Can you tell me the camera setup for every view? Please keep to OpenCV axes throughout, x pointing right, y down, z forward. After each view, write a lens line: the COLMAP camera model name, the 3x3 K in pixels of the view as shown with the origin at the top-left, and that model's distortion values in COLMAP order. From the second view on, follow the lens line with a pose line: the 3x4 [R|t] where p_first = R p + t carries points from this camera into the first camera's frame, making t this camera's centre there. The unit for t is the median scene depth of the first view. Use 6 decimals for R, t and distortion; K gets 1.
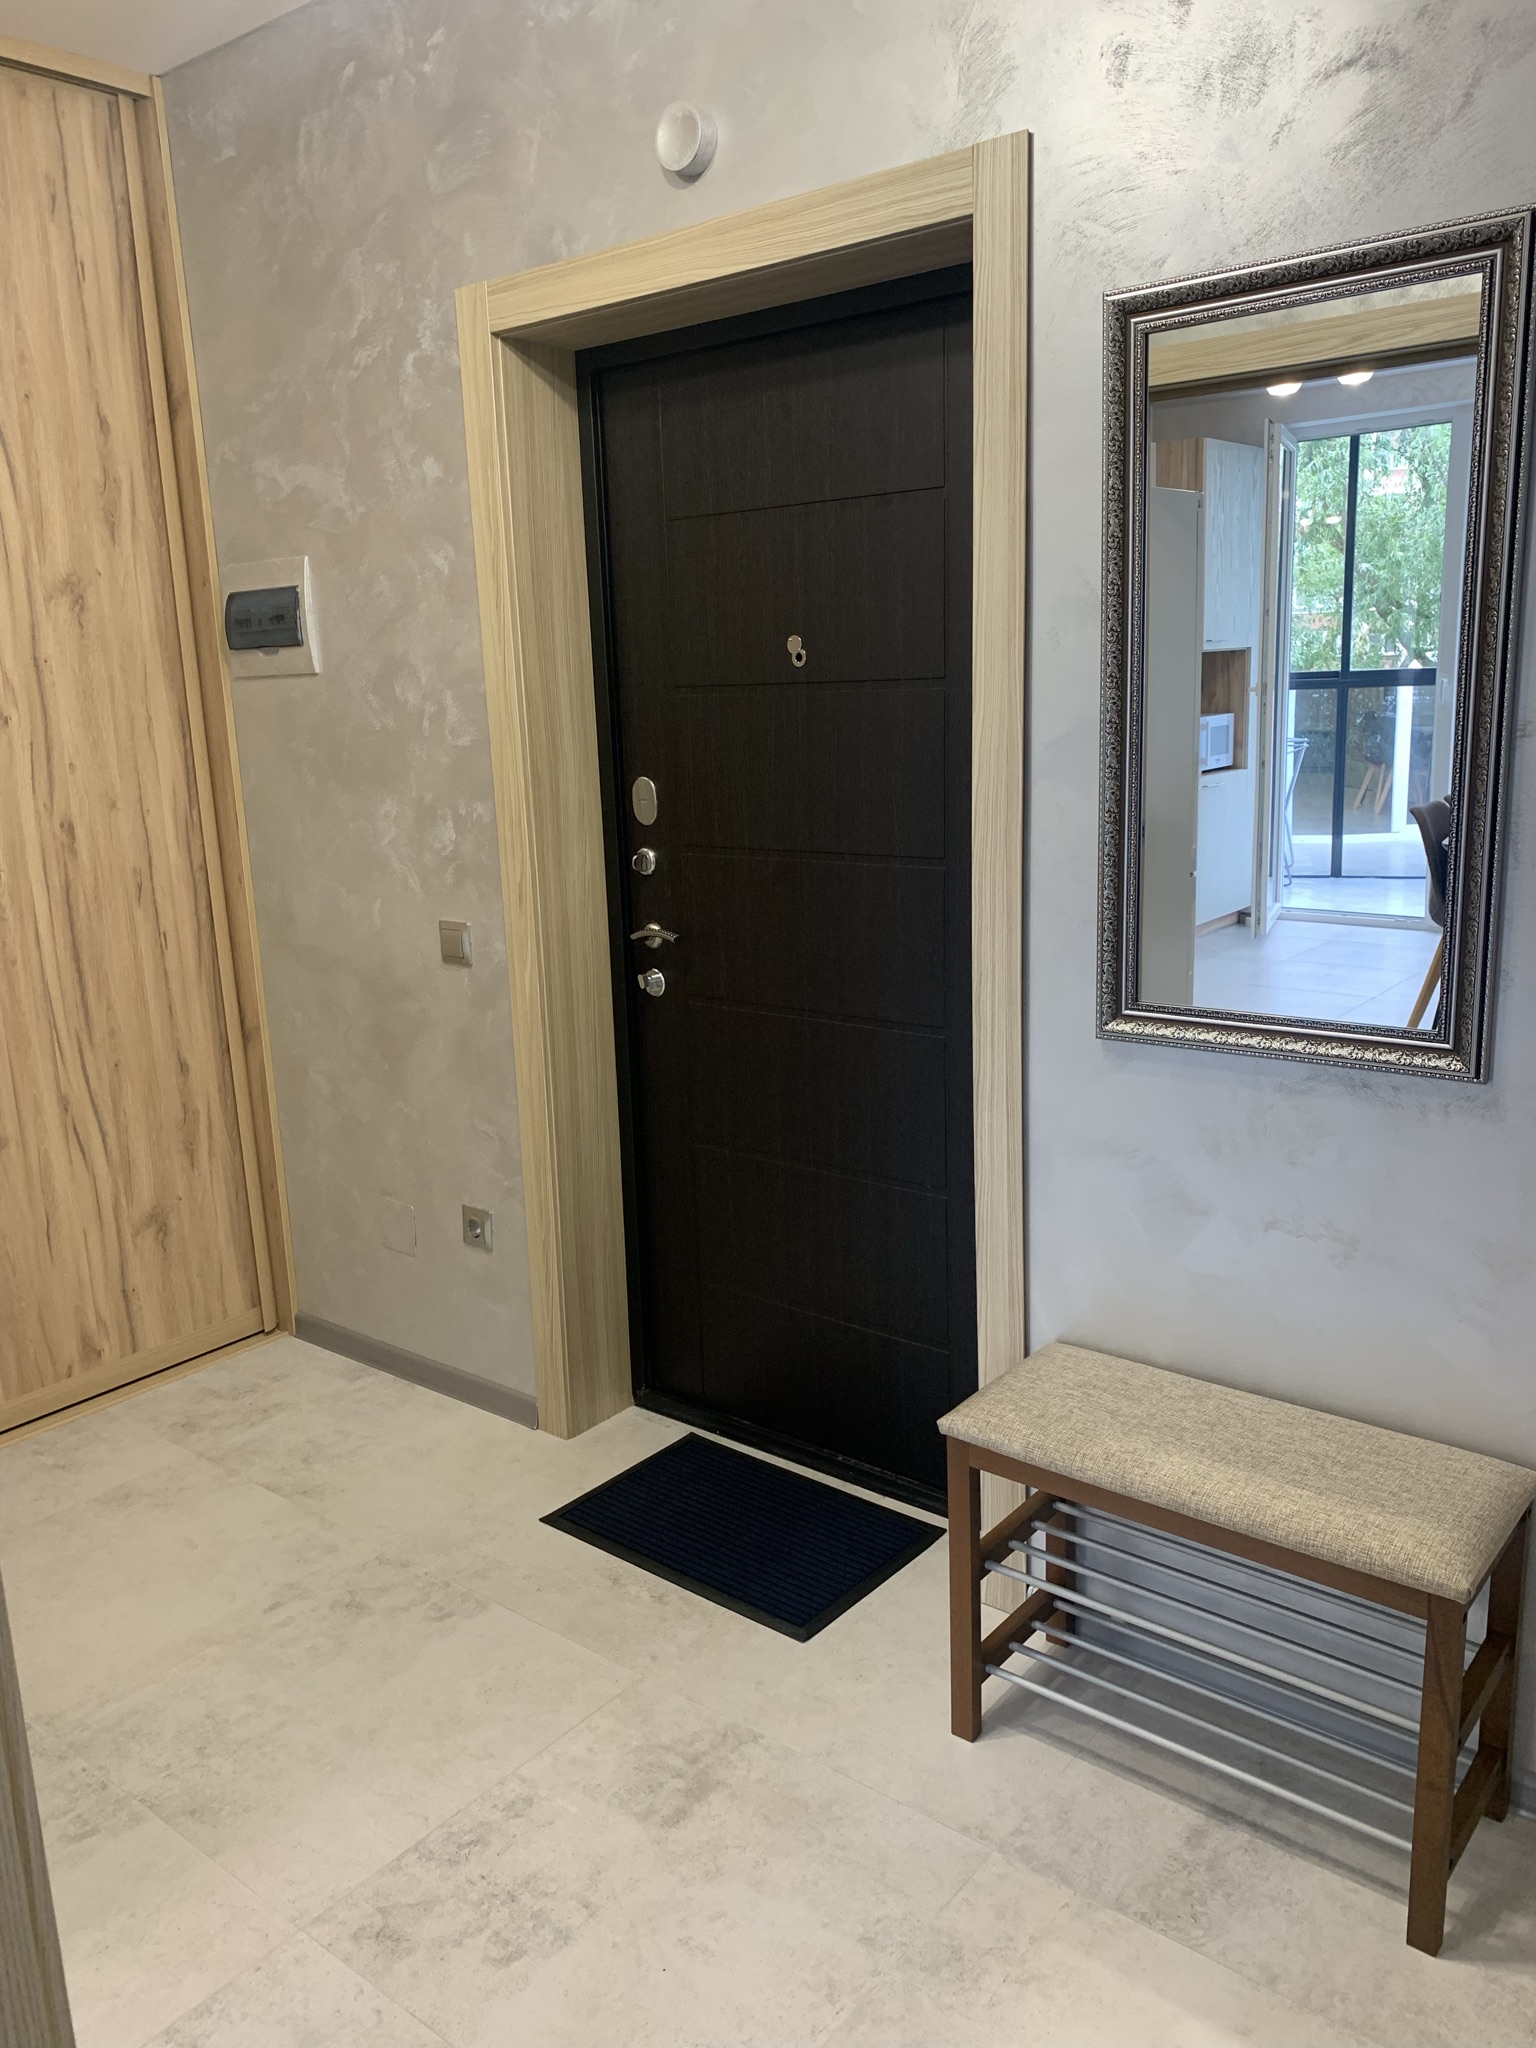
lens RADIAL K [[1573.2, 0, 760.6], [0, 1573.2, 1025.5], [0, 0, 1]] dist [0.027386, -0.014575]
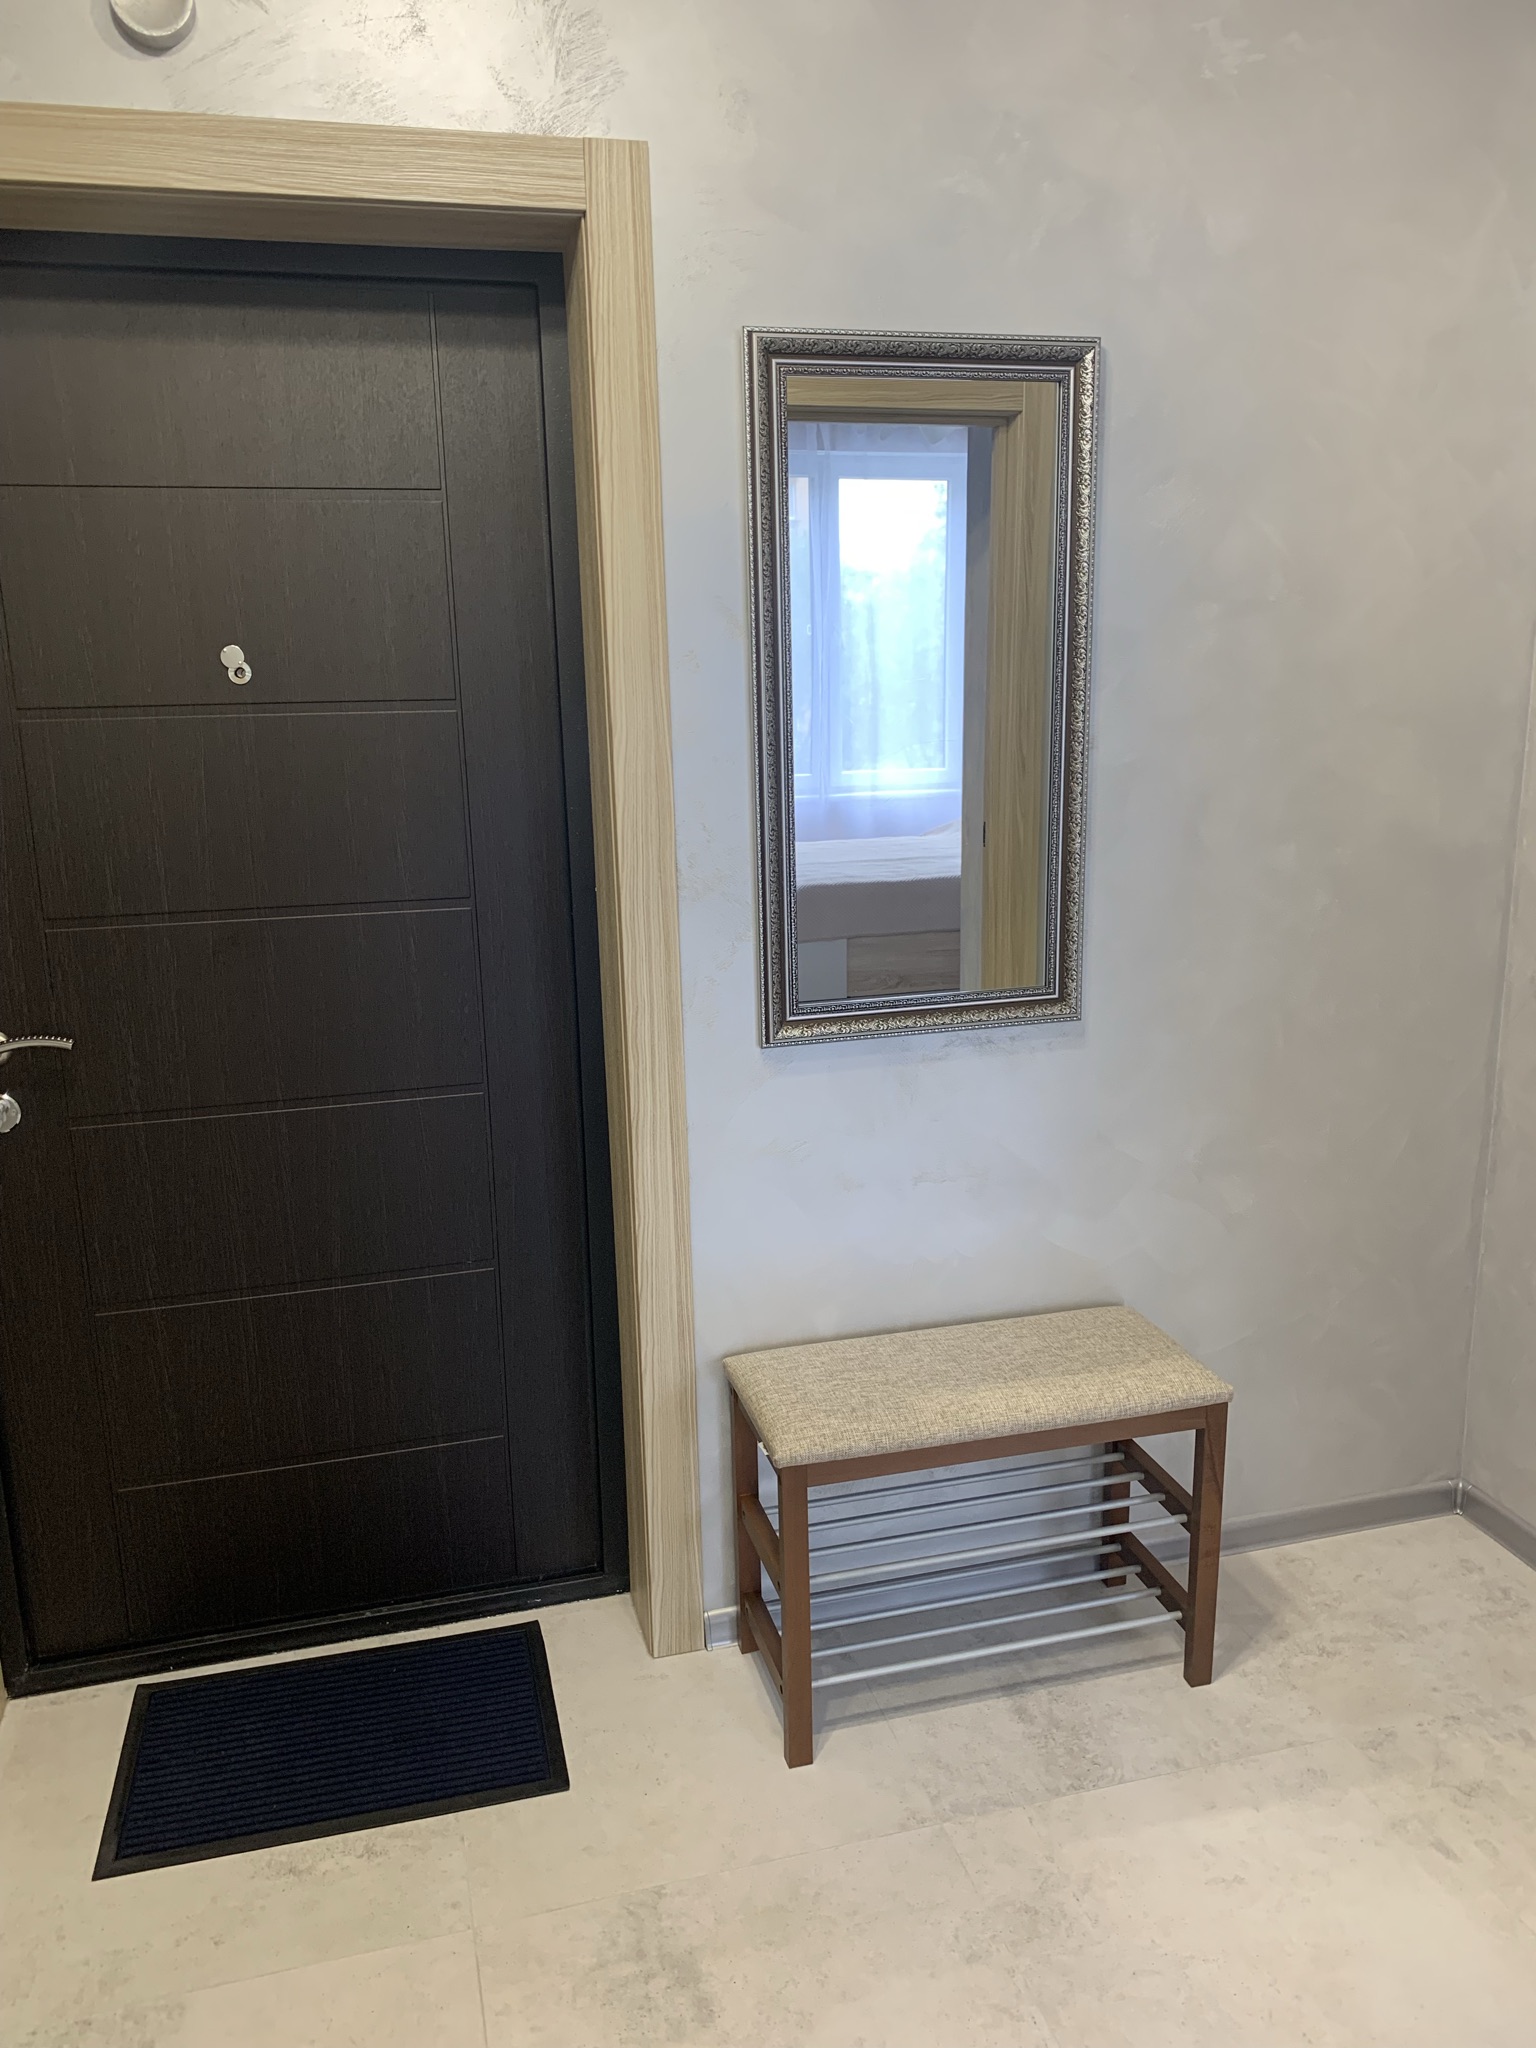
lens RADIAL K [[1573.2, 0, 769.9], [0, 1573.2, 1026.0], [0, 0, 1]] dist [0.027386, -0.014575]
pose [[0.583021, -0.154407, 0.797650, -0.631465], [0.172529, 0.982912, 0.064164, -0.075091], [-0.793927, 0.100209, 0.599698, 0.393598]]
